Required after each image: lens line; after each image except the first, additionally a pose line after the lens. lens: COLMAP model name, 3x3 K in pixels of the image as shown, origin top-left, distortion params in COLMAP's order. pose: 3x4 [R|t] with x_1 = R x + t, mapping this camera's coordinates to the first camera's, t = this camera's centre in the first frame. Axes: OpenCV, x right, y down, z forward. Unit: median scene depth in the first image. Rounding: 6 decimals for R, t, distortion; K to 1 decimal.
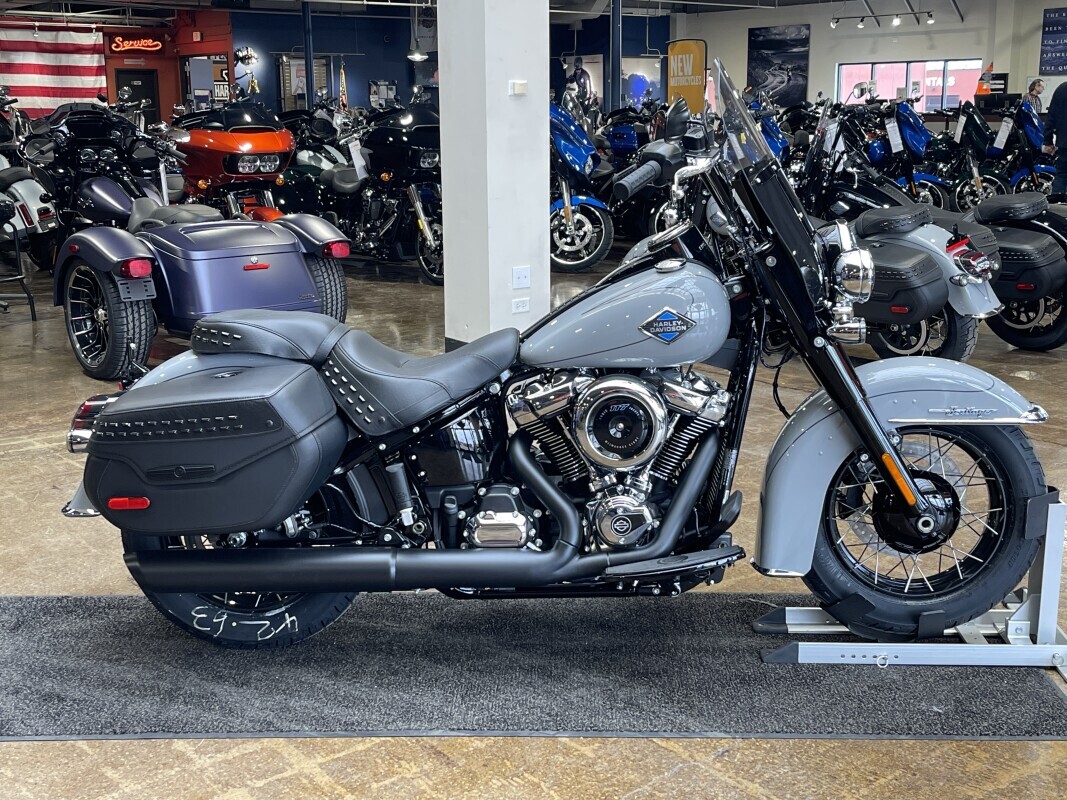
lens RADIAL K [[1272.0, 0, 533.5], [0, 1272.0, 400.0], [0, 0, 1]] dist [-0.013916, -0.027542]
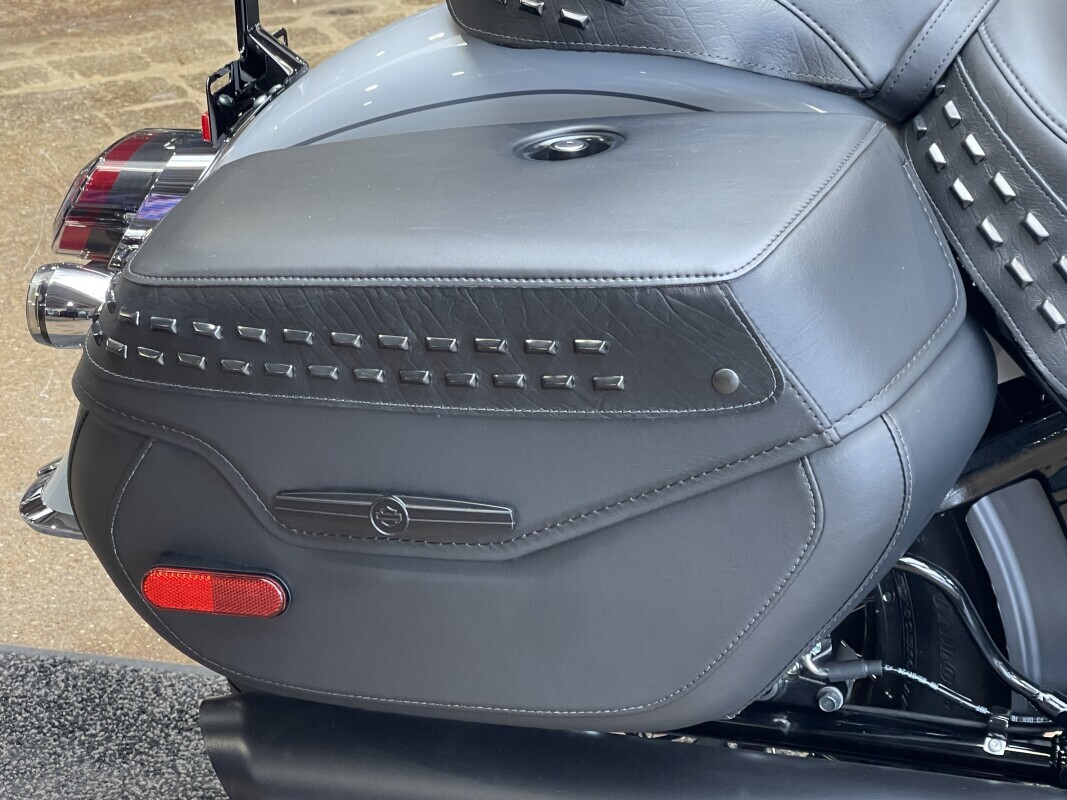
lens RADIAL K [[2397.3, 0, 533.5], [0, 2397.3, 400.0], [0, 0, 1]] dist [0.084154, 0.582273]
pose [[0.973530, 0.099082, -0.205966, -0.134703], [-0.047700, 0.969385, 0.240869, -0.087893], [0.223526, -0.224669, 0.948451, 0.487022]]
